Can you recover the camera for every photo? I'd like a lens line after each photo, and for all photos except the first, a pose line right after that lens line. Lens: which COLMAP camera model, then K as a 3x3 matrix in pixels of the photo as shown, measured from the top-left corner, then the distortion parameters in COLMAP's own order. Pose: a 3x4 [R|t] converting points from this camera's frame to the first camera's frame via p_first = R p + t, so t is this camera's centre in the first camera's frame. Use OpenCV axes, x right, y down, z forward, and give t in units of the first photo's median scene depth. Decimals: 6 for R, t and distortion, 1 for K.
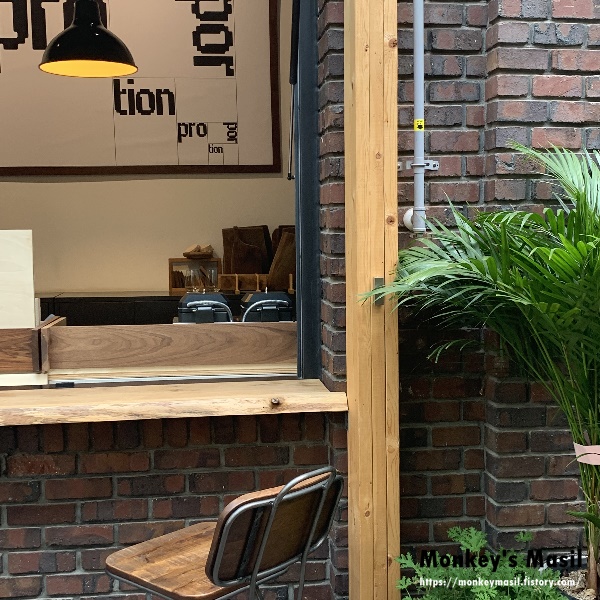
lens RADIAL K [[867.7, 0, 300.0], [0, 867.7, 300.0], [0, 0, 1]] dist [0.222109, -0.796172]
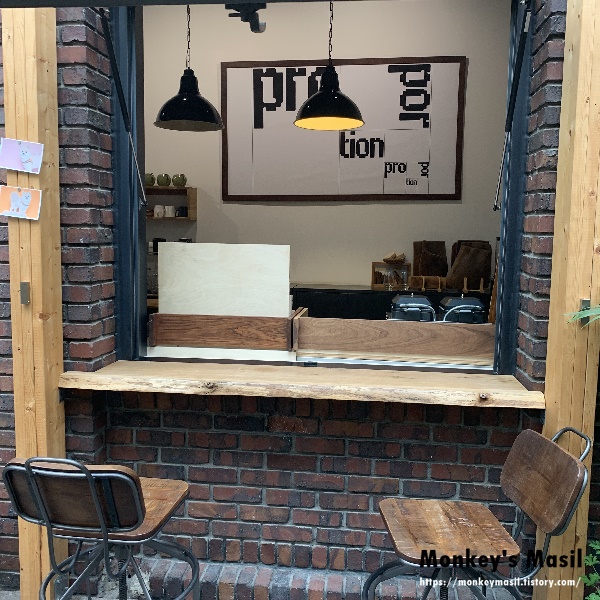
lens RADIAL K [[606.3, 0, 300.0], [0, 606.3, 300.0], [0, 0, 1]] dist [0.023241, -0.012594]
pose [[0.970407, 0.052498, -0.235701, -0.066858], [-0.046567, 0.998444, 0.030662, -0.024803], [0.236944, -0.018779, 0.971342, 0.100990]]
